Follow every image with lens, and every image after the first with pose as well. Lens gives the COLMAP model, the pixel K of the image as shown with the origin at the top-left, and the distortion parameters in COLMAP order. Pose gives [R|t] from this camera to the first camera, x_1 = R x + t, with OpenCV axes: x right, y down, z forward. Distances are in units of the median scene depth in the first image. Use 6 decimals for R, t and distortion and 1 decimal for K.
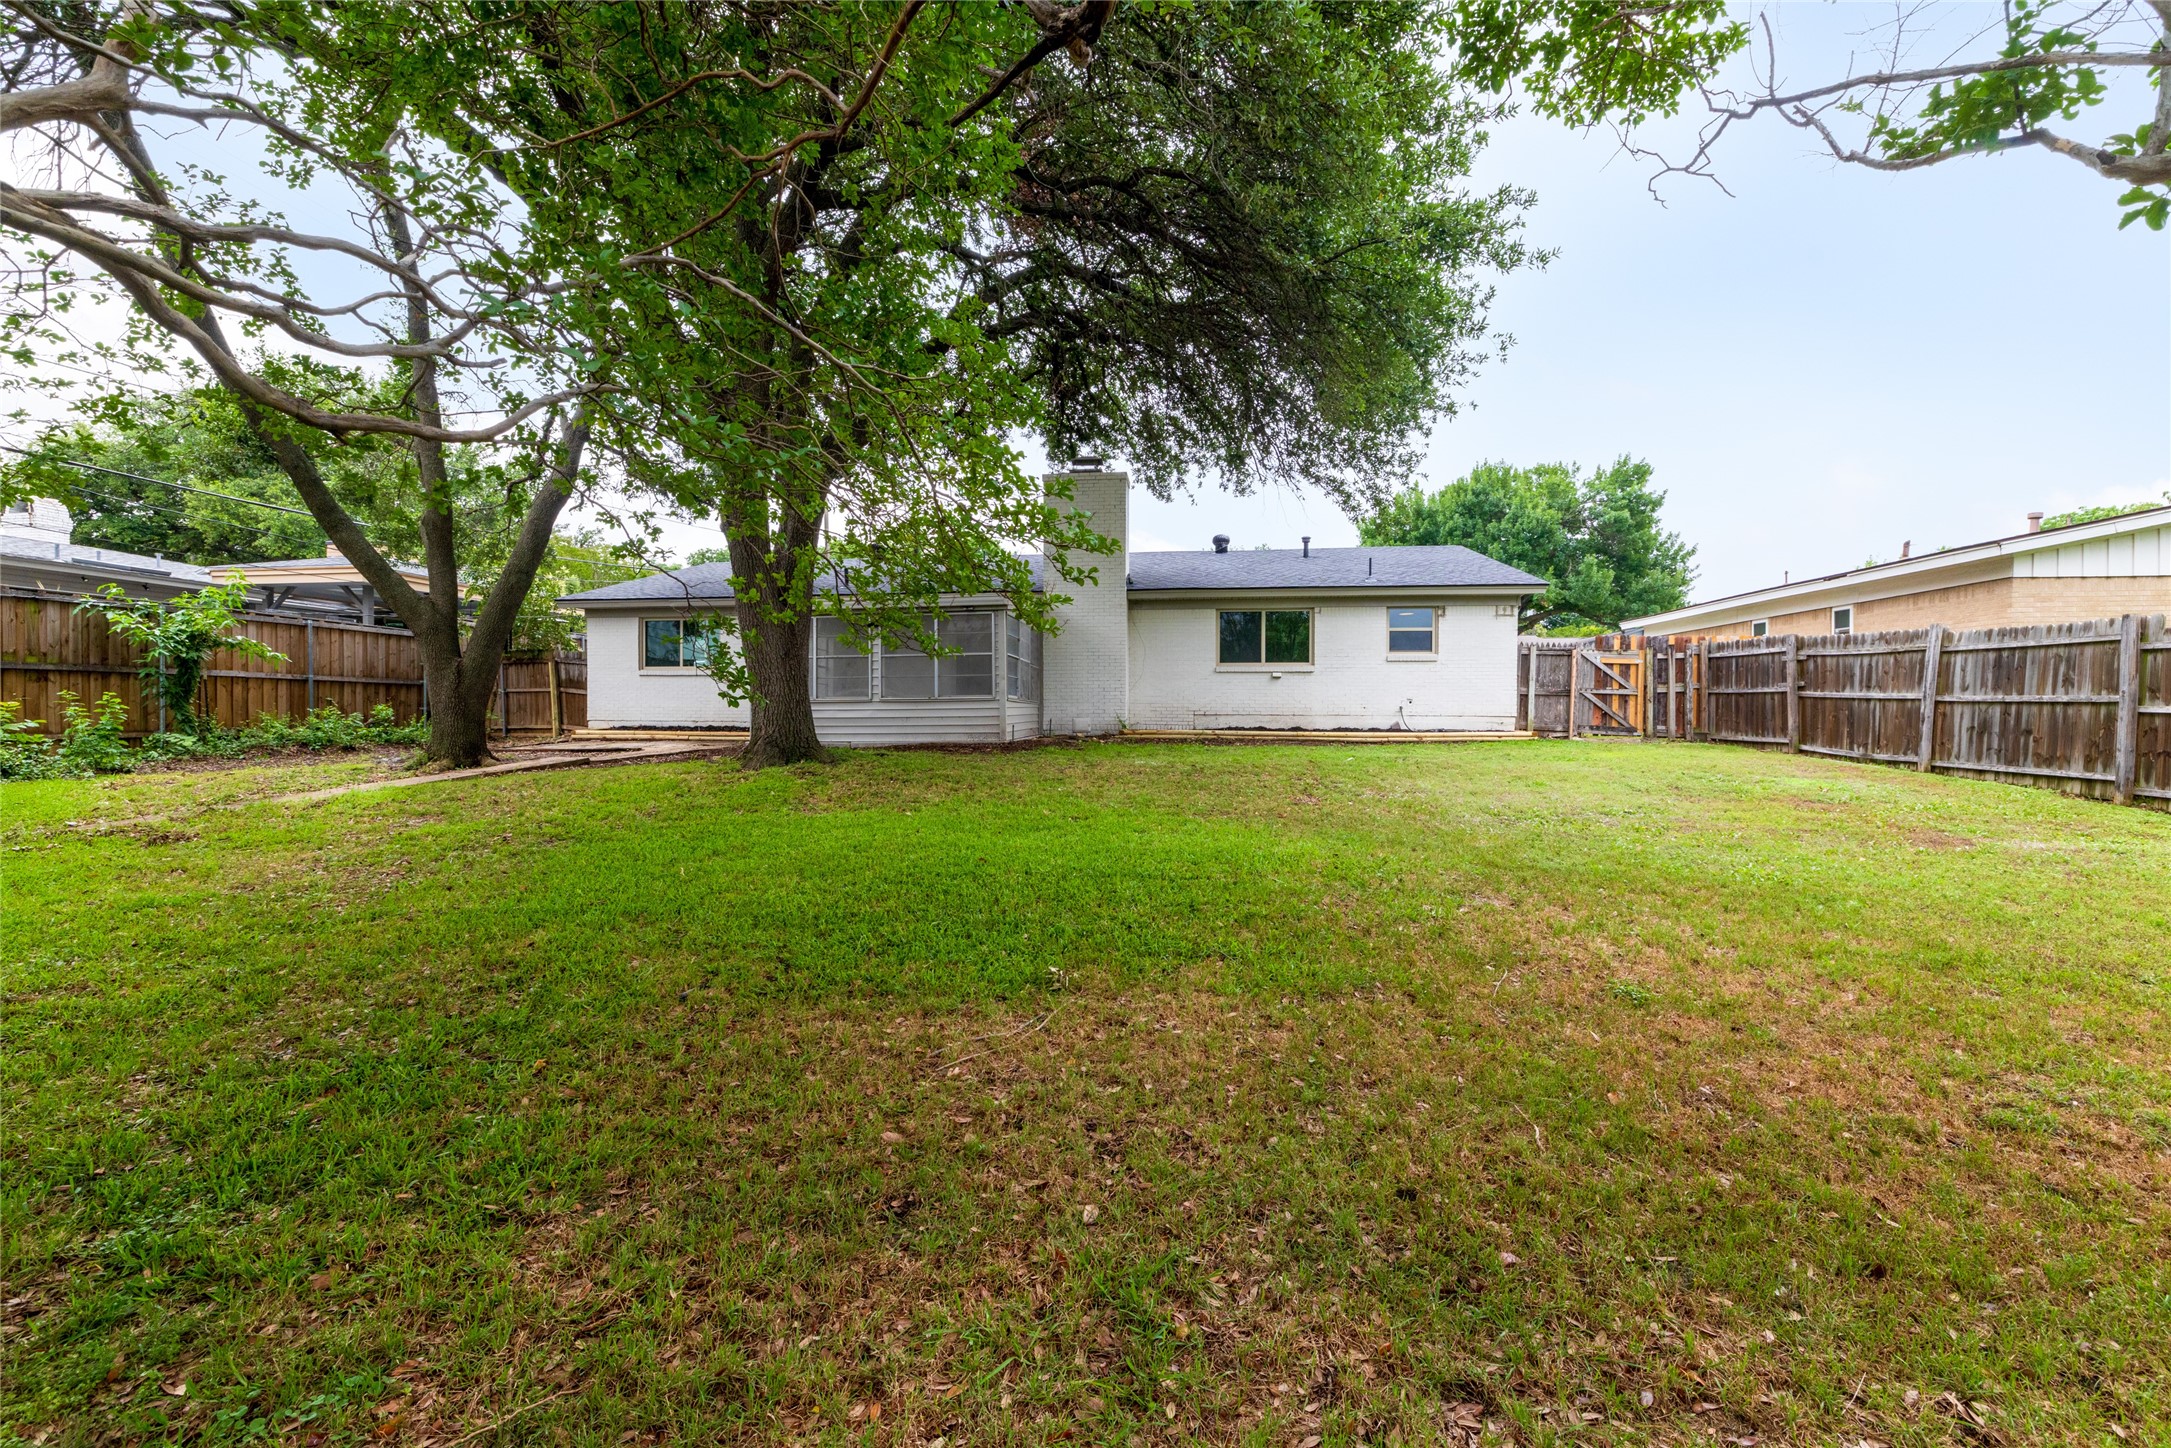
lens RADIAL K [[929.0, 0, 1080.3], [0, 929.0, 719.9], [0, 0, 1]] dist [-0.004214, 0.000856]
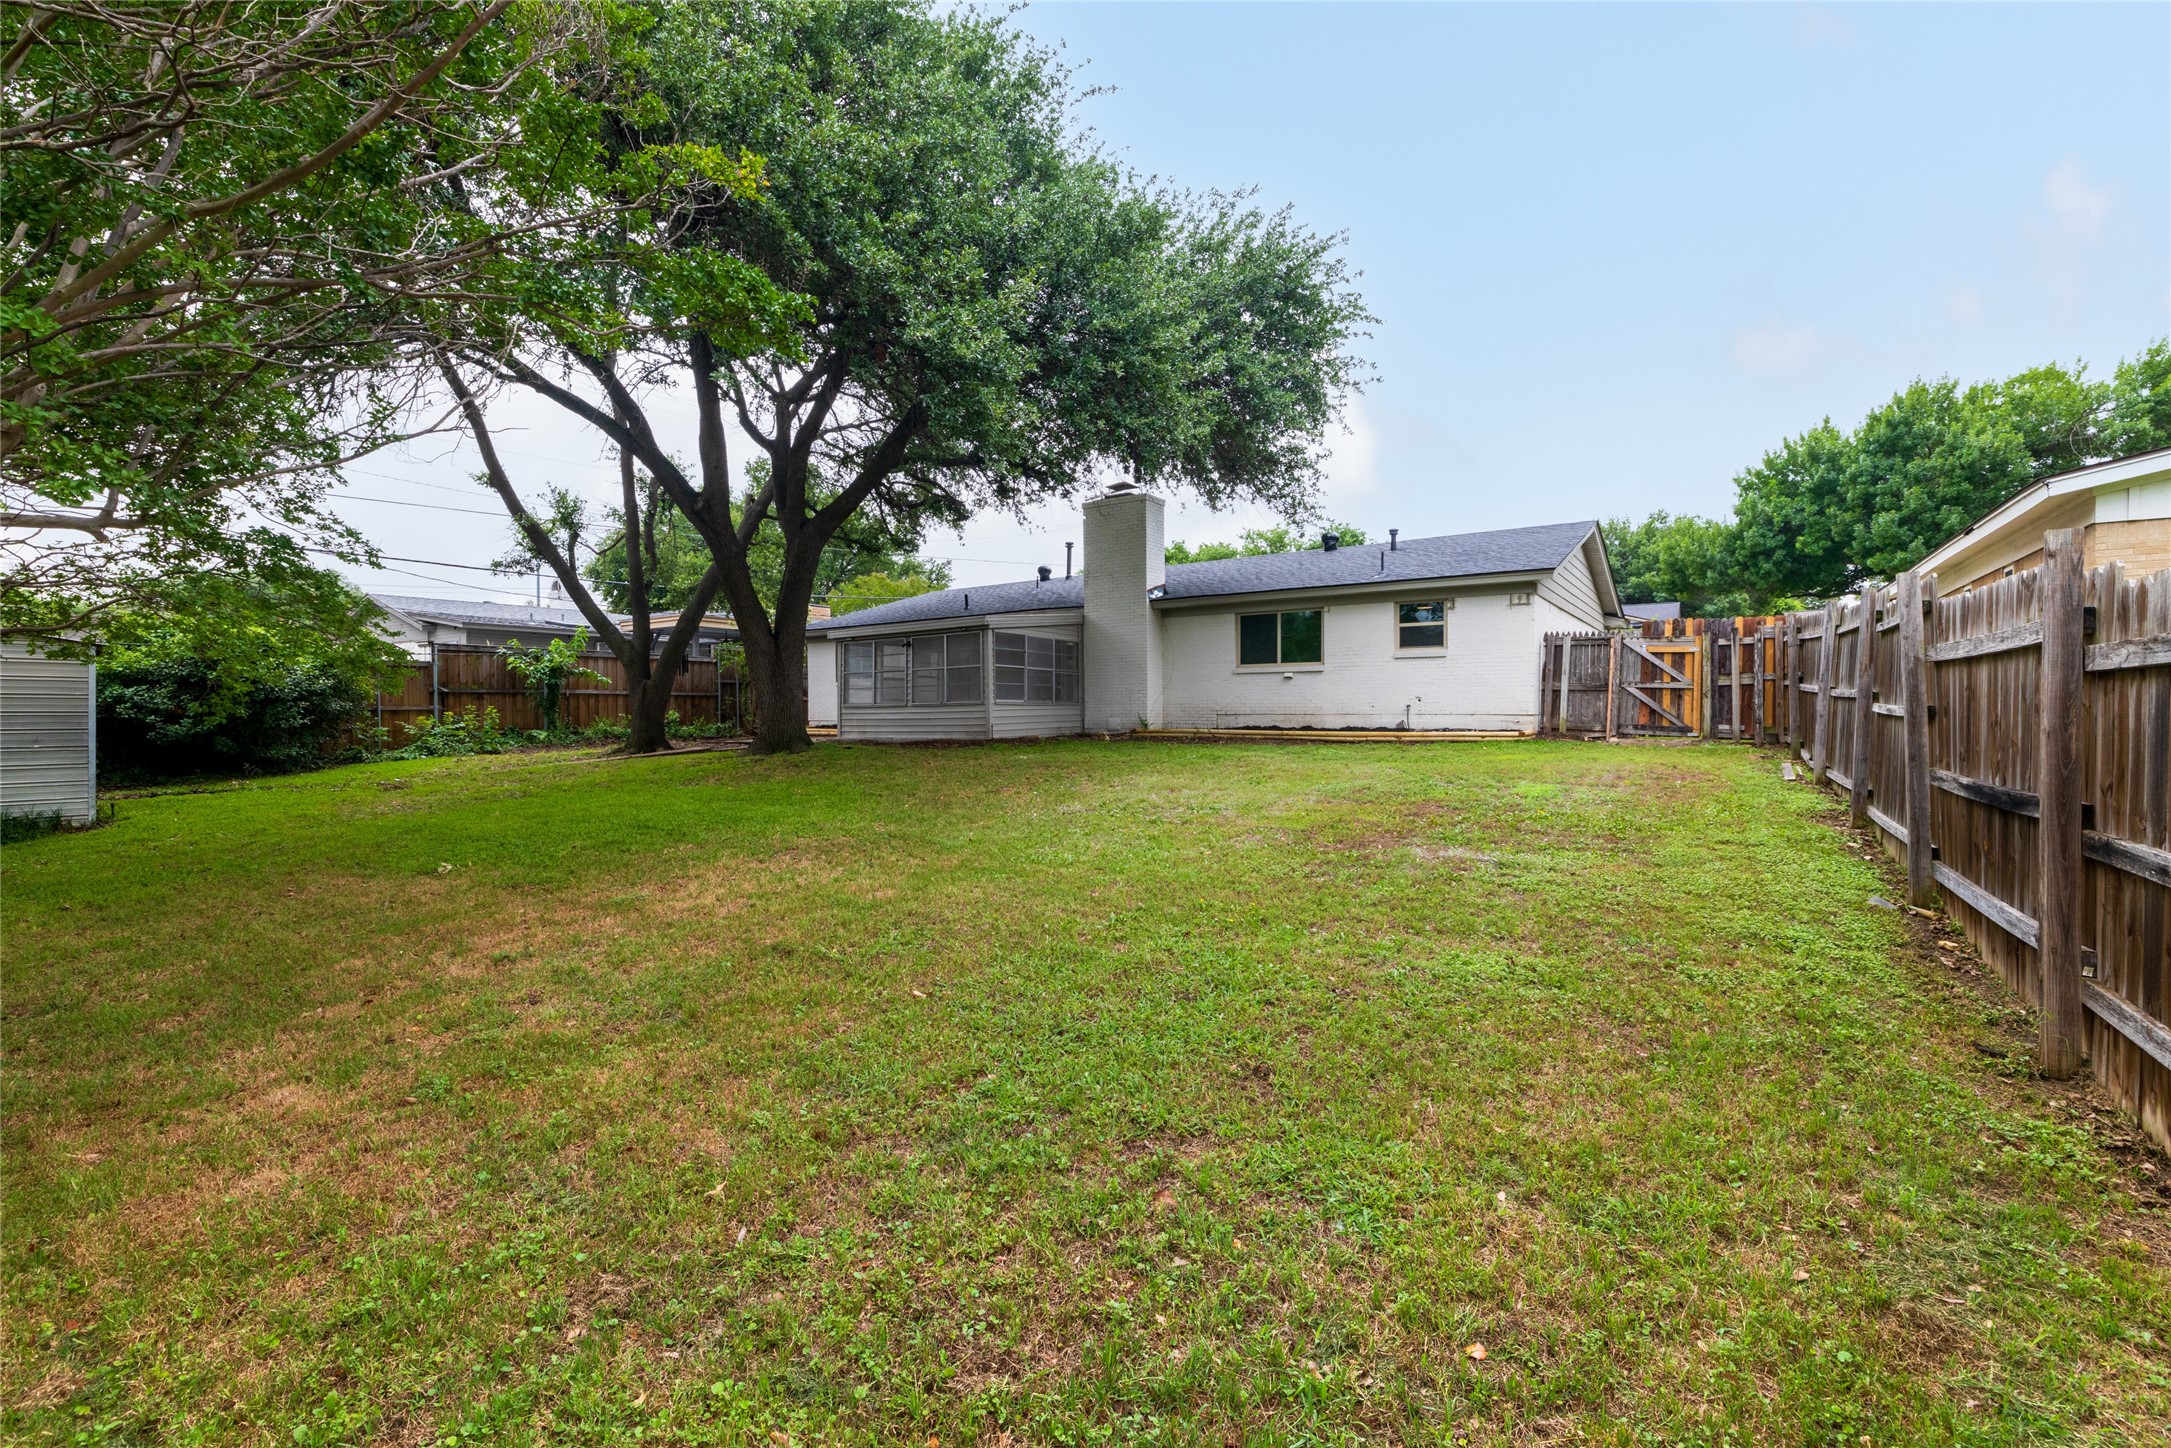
lens RADIAL K [[929.0, 0, 1080.3], [0, 929.0, 719.9], [0, 0, 1]] dist [-0.004214, 0.000856]
pose [[0.890351, -0.002257, -0.455269, 0.486605], [0.003983, 0.999988, 0.002833, -0.003297], [0.455257, -0.004336, 0.890349, -0.011093]]
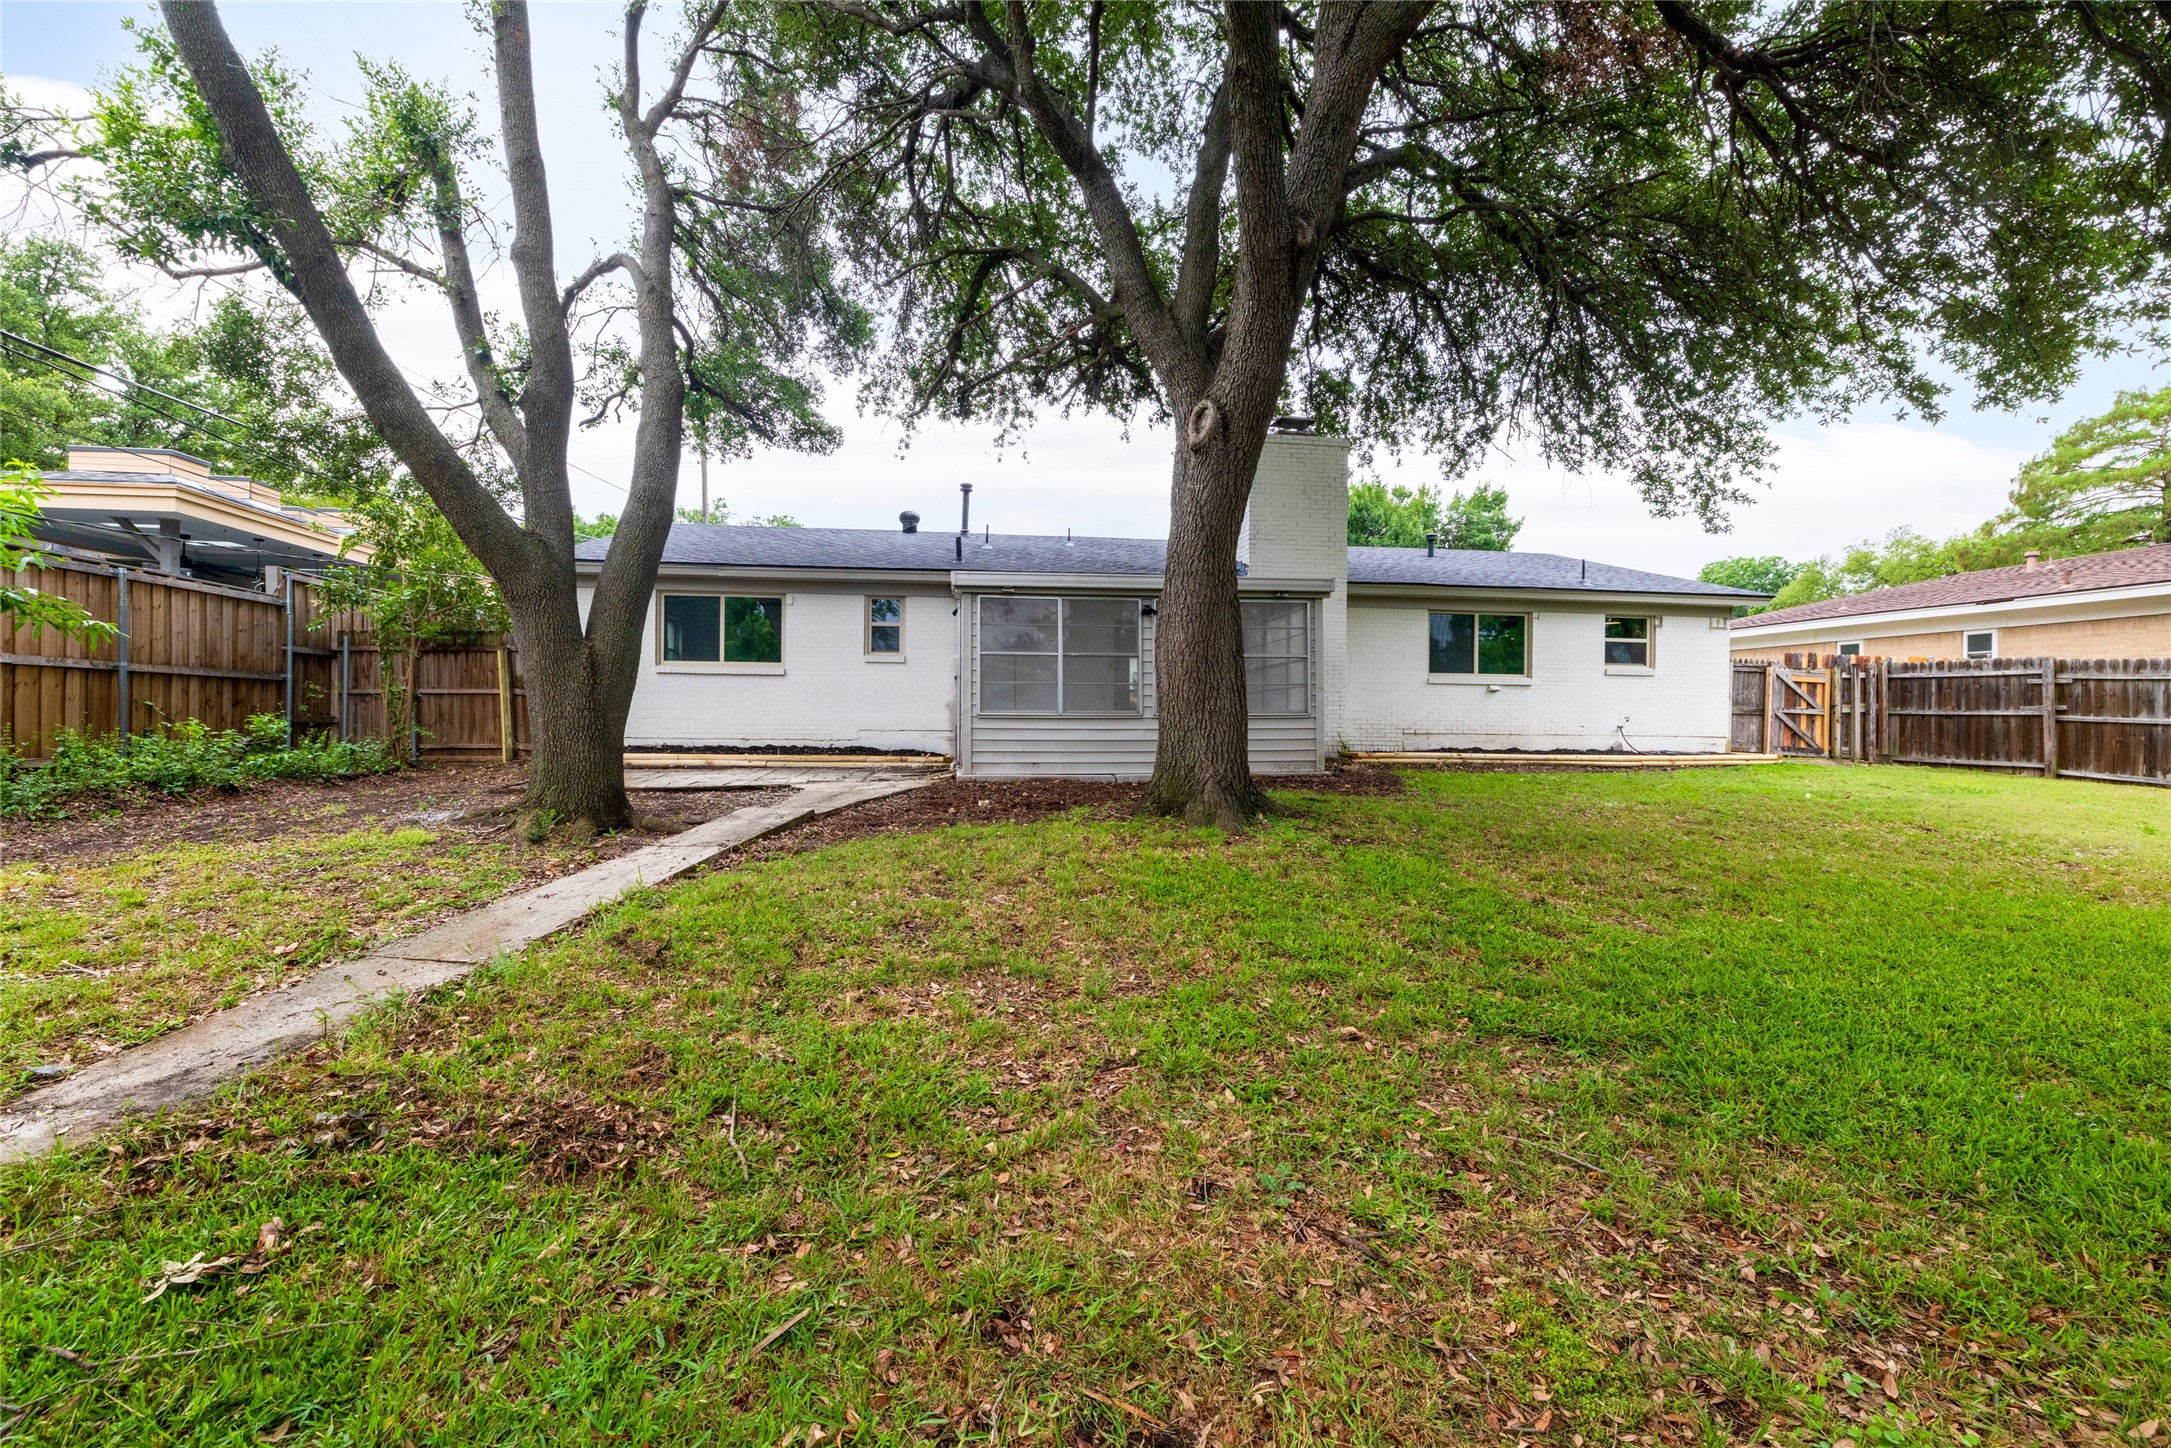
lens RADIAL K [[929.0, 0, 1080.3], [0, 929.0, 719.9], [0, 0, 1]] dist [-0.004214, 0.000856]
pose [[0.963126, 0.006782, 0.268966, -0.405280], [-0.005721, 0.999972, -0.004727, -0.012703], [-0.268991, 0.003014, 0.963138, 0.277655]]
